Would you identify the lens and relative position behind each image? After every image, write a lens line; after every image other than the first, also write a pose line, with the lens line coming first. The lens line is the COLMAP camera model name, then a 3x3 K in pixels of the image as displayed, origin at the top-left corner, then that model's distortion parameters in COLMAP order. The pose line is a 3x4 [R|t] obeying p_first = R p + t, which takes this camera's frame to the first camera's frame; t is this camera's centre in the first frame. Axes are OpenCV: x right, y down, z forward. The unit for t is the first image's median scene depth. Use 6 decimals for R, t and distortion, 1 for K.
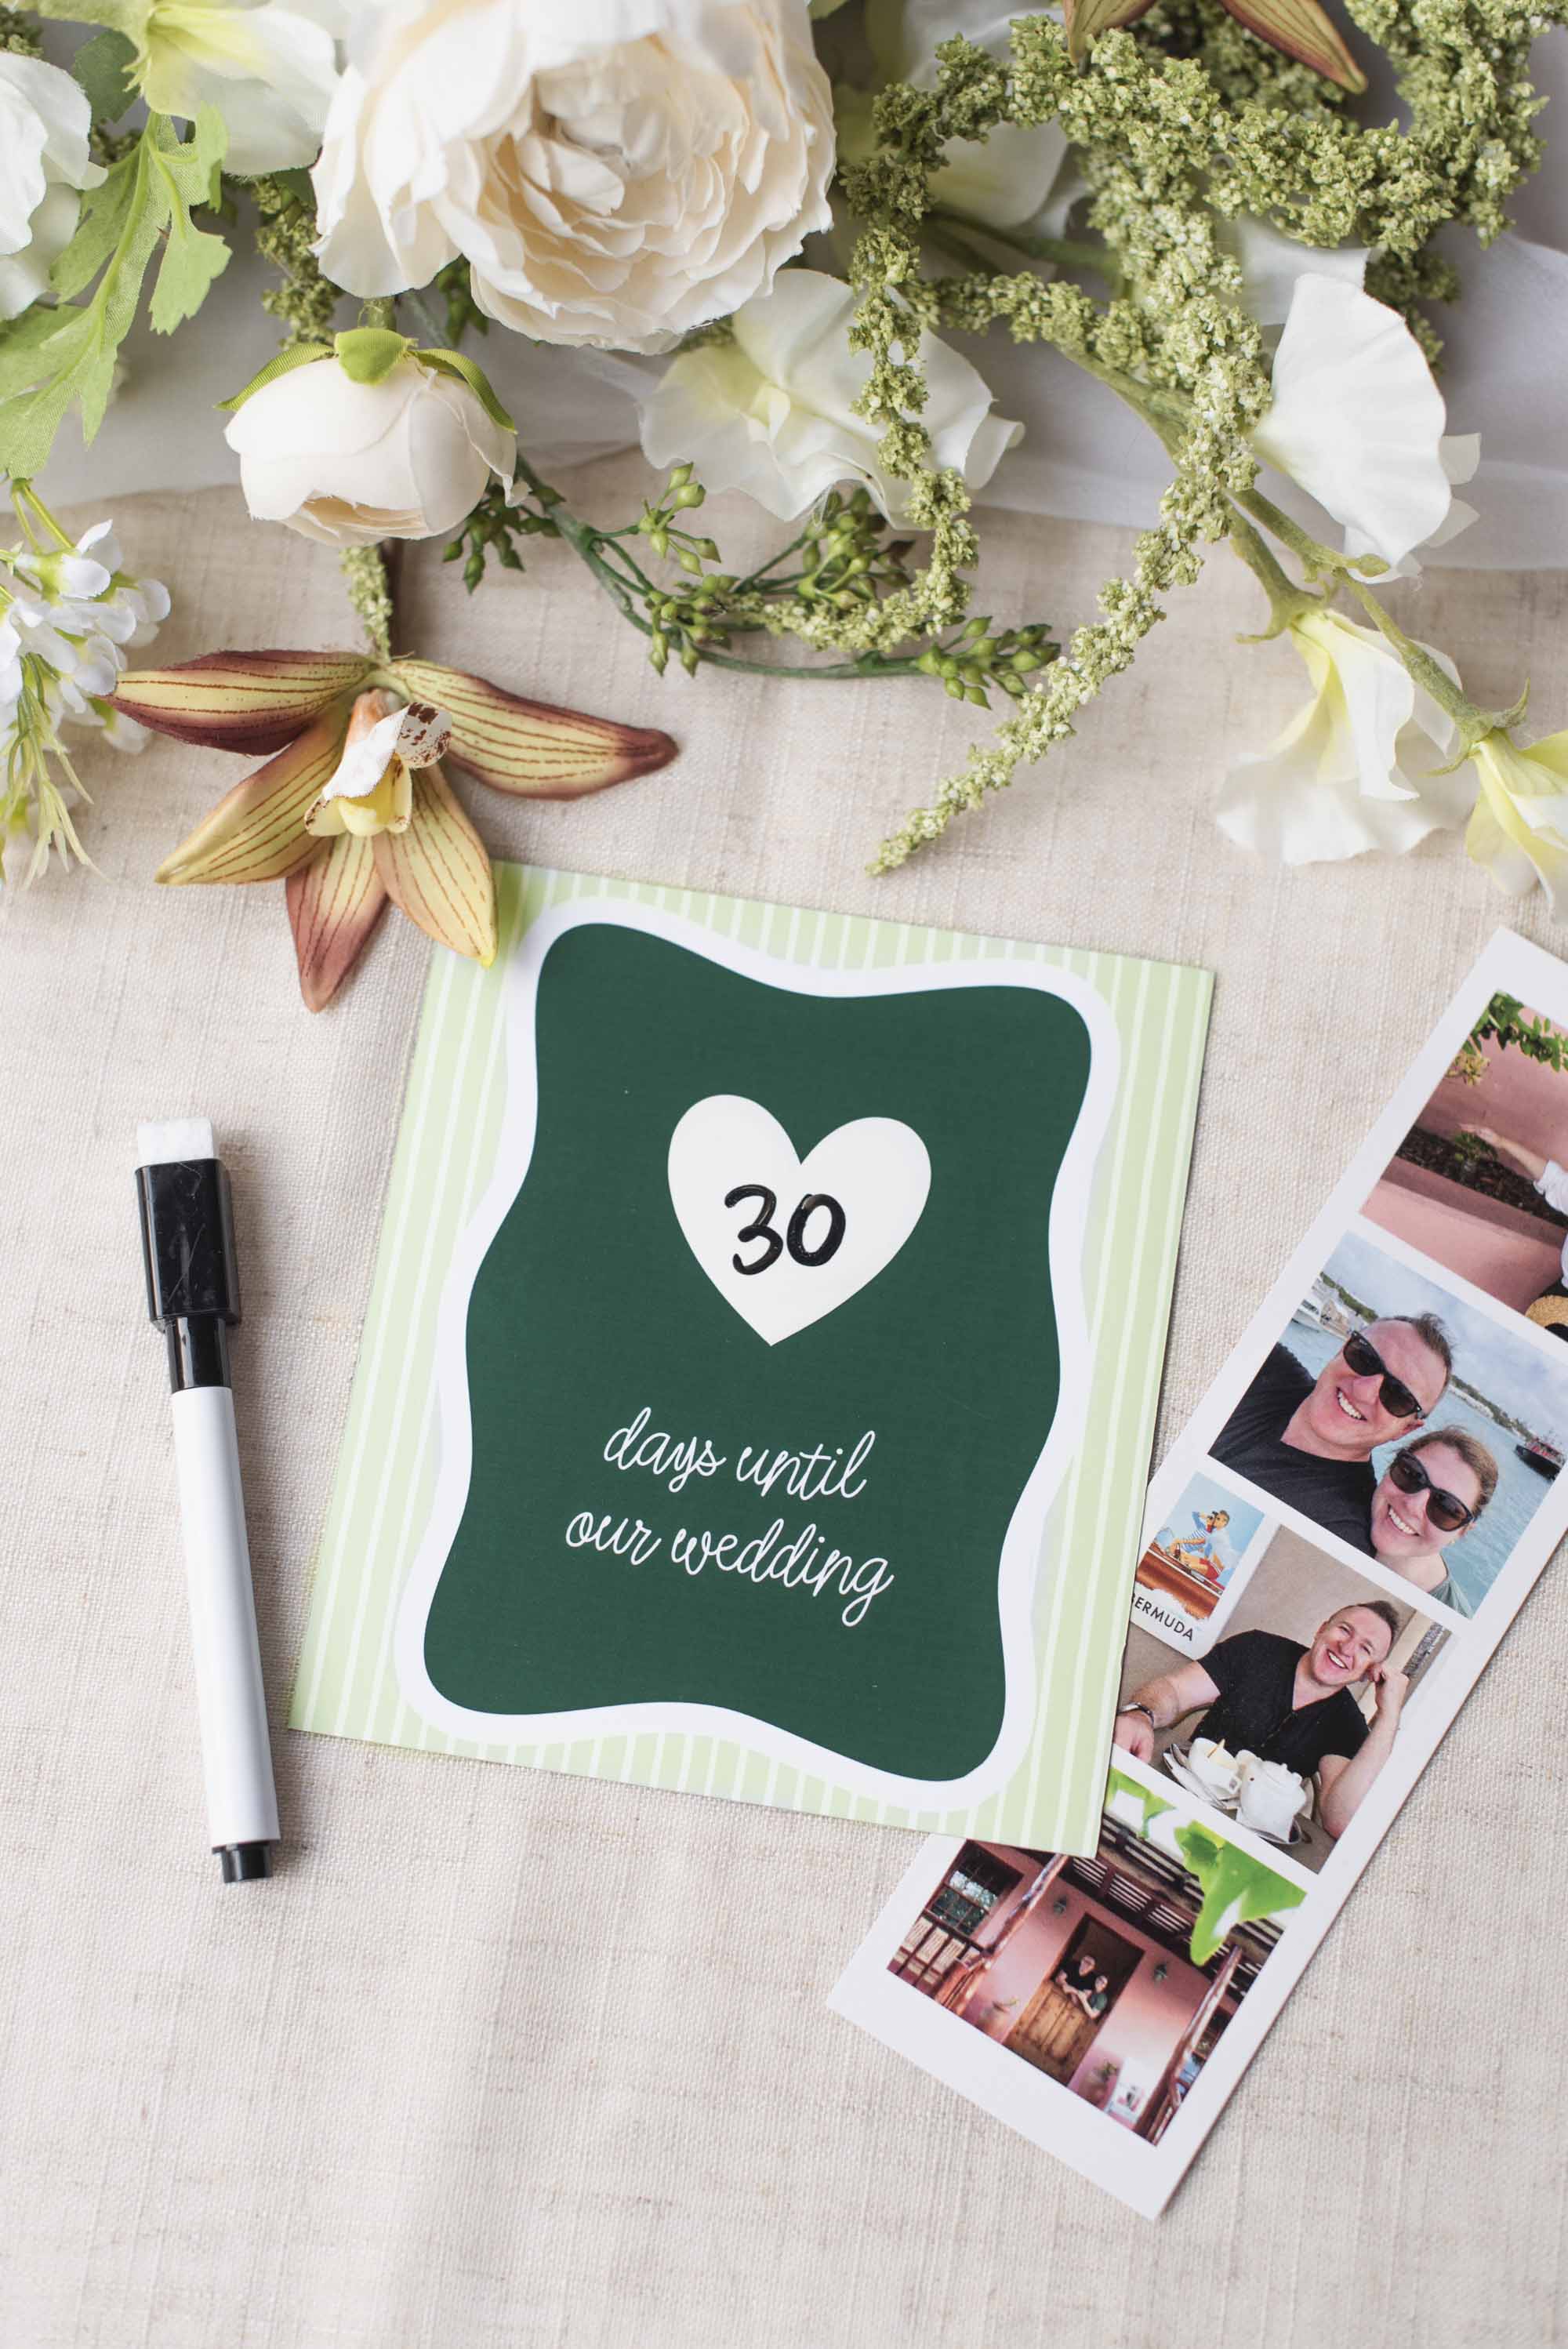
lens RADIAL K [[3845.3, 0, 769.8], [0, 3845.3, 1148.4], [0, 0, 1]] dist [0.015297, 0.000000]
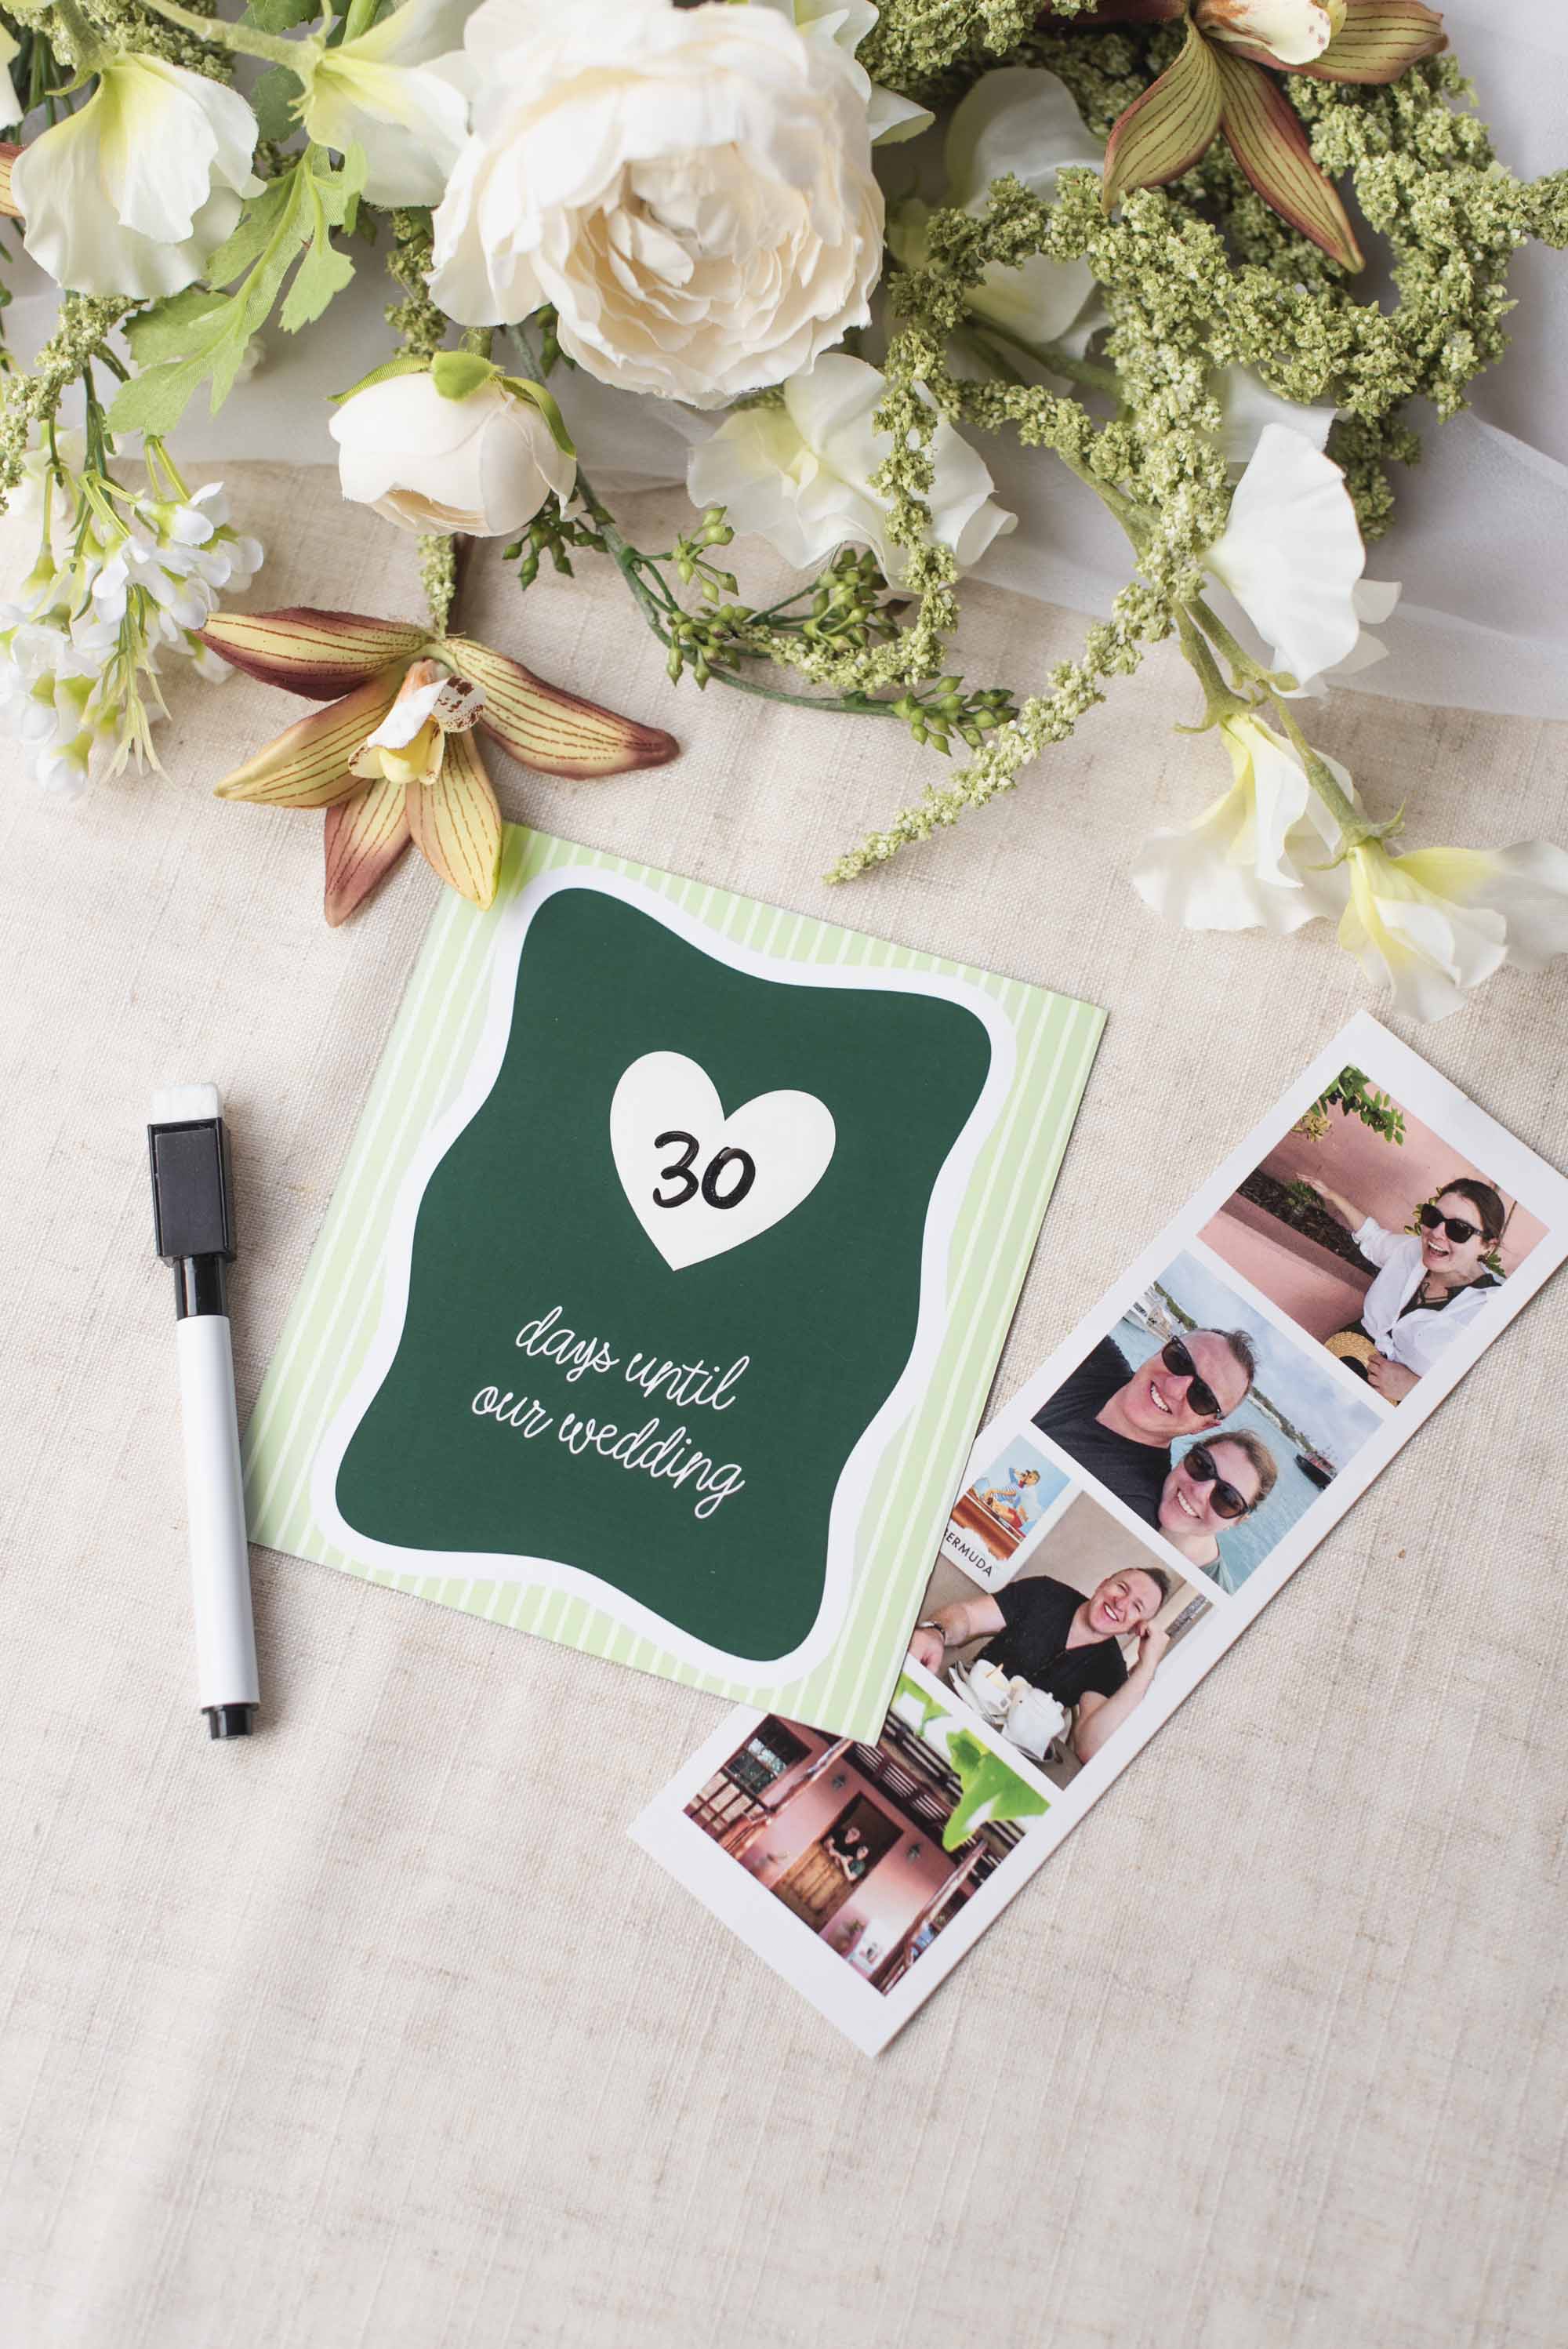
lens RADIAL K [[3845.3, 0, 786.3], [0, 3845.3, 1154.7], [0, 0, 1]] dist [0.015297, 0.000000]
pose [[0.987673, 0.152963, -0.033244, 0.067521], [-0.153022, 0.988223, 0.000788, 0.010862], [0.032973, 0.004309, 0.999447, -0.157825]]
